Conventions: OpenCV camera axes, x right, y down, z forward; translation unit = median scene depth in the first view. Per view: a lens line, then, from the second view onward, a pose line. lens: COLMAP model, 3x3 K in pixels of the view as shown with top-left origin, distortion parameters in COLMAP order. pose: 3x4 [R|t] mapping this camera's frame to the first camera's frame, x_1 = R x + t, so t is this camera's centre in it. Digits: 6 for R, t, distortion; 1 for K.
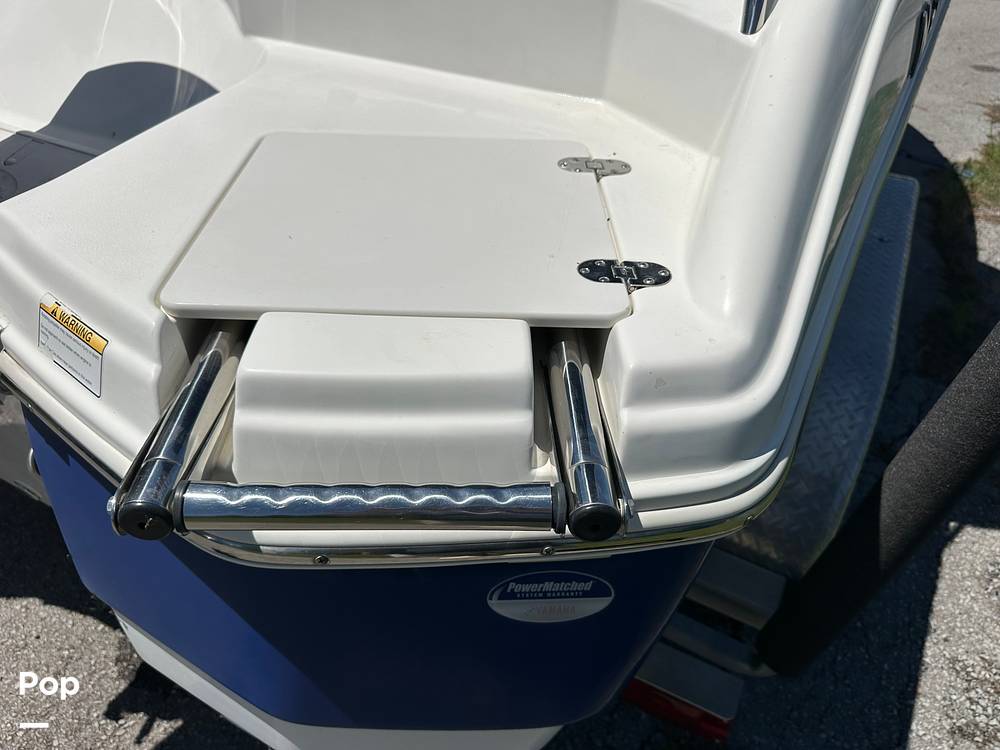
lens RADIAL K [[680.2, 0, 501.4], [0, 680.2, 374.3], [0, 0, 1]] dist [0.021238, -0.029496]
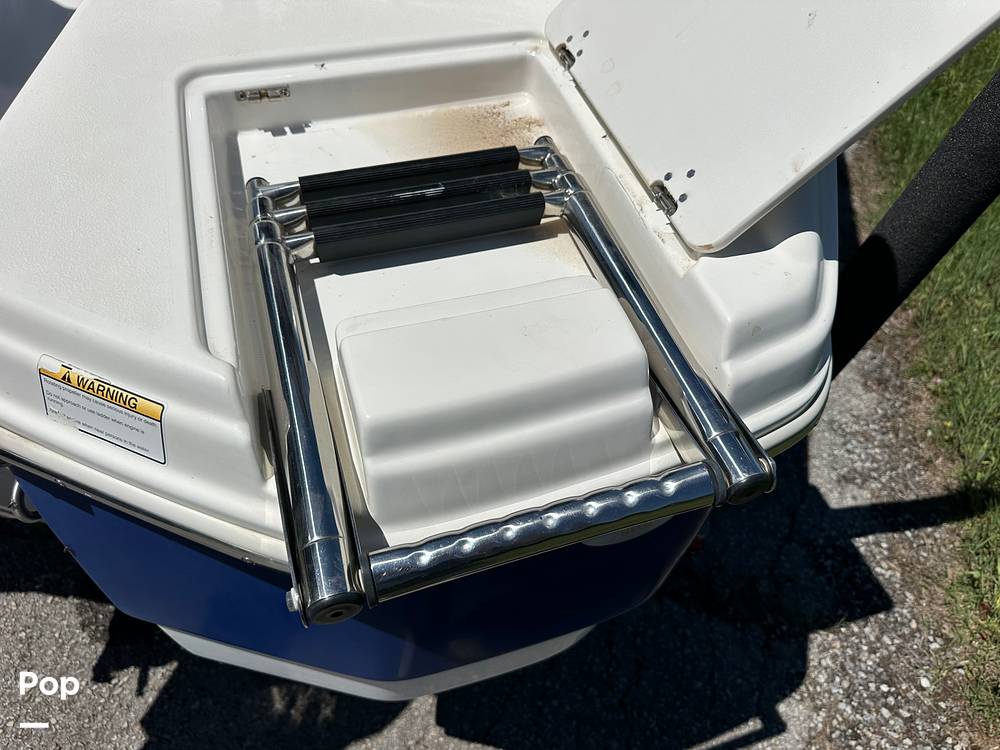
lens RADIAL K [[680.2, 0, 501.4], [0, 680.2, 374.3], [0, 0, 1]] dist [0.021238, -0.029496]
pose [[0.959268, -0.218485, 0.179081, -0.093185], [0.168797, 0.951606, 0.256812, -0.070495], [-0.226524, -0.216123, 0.949725, 0.026704]]
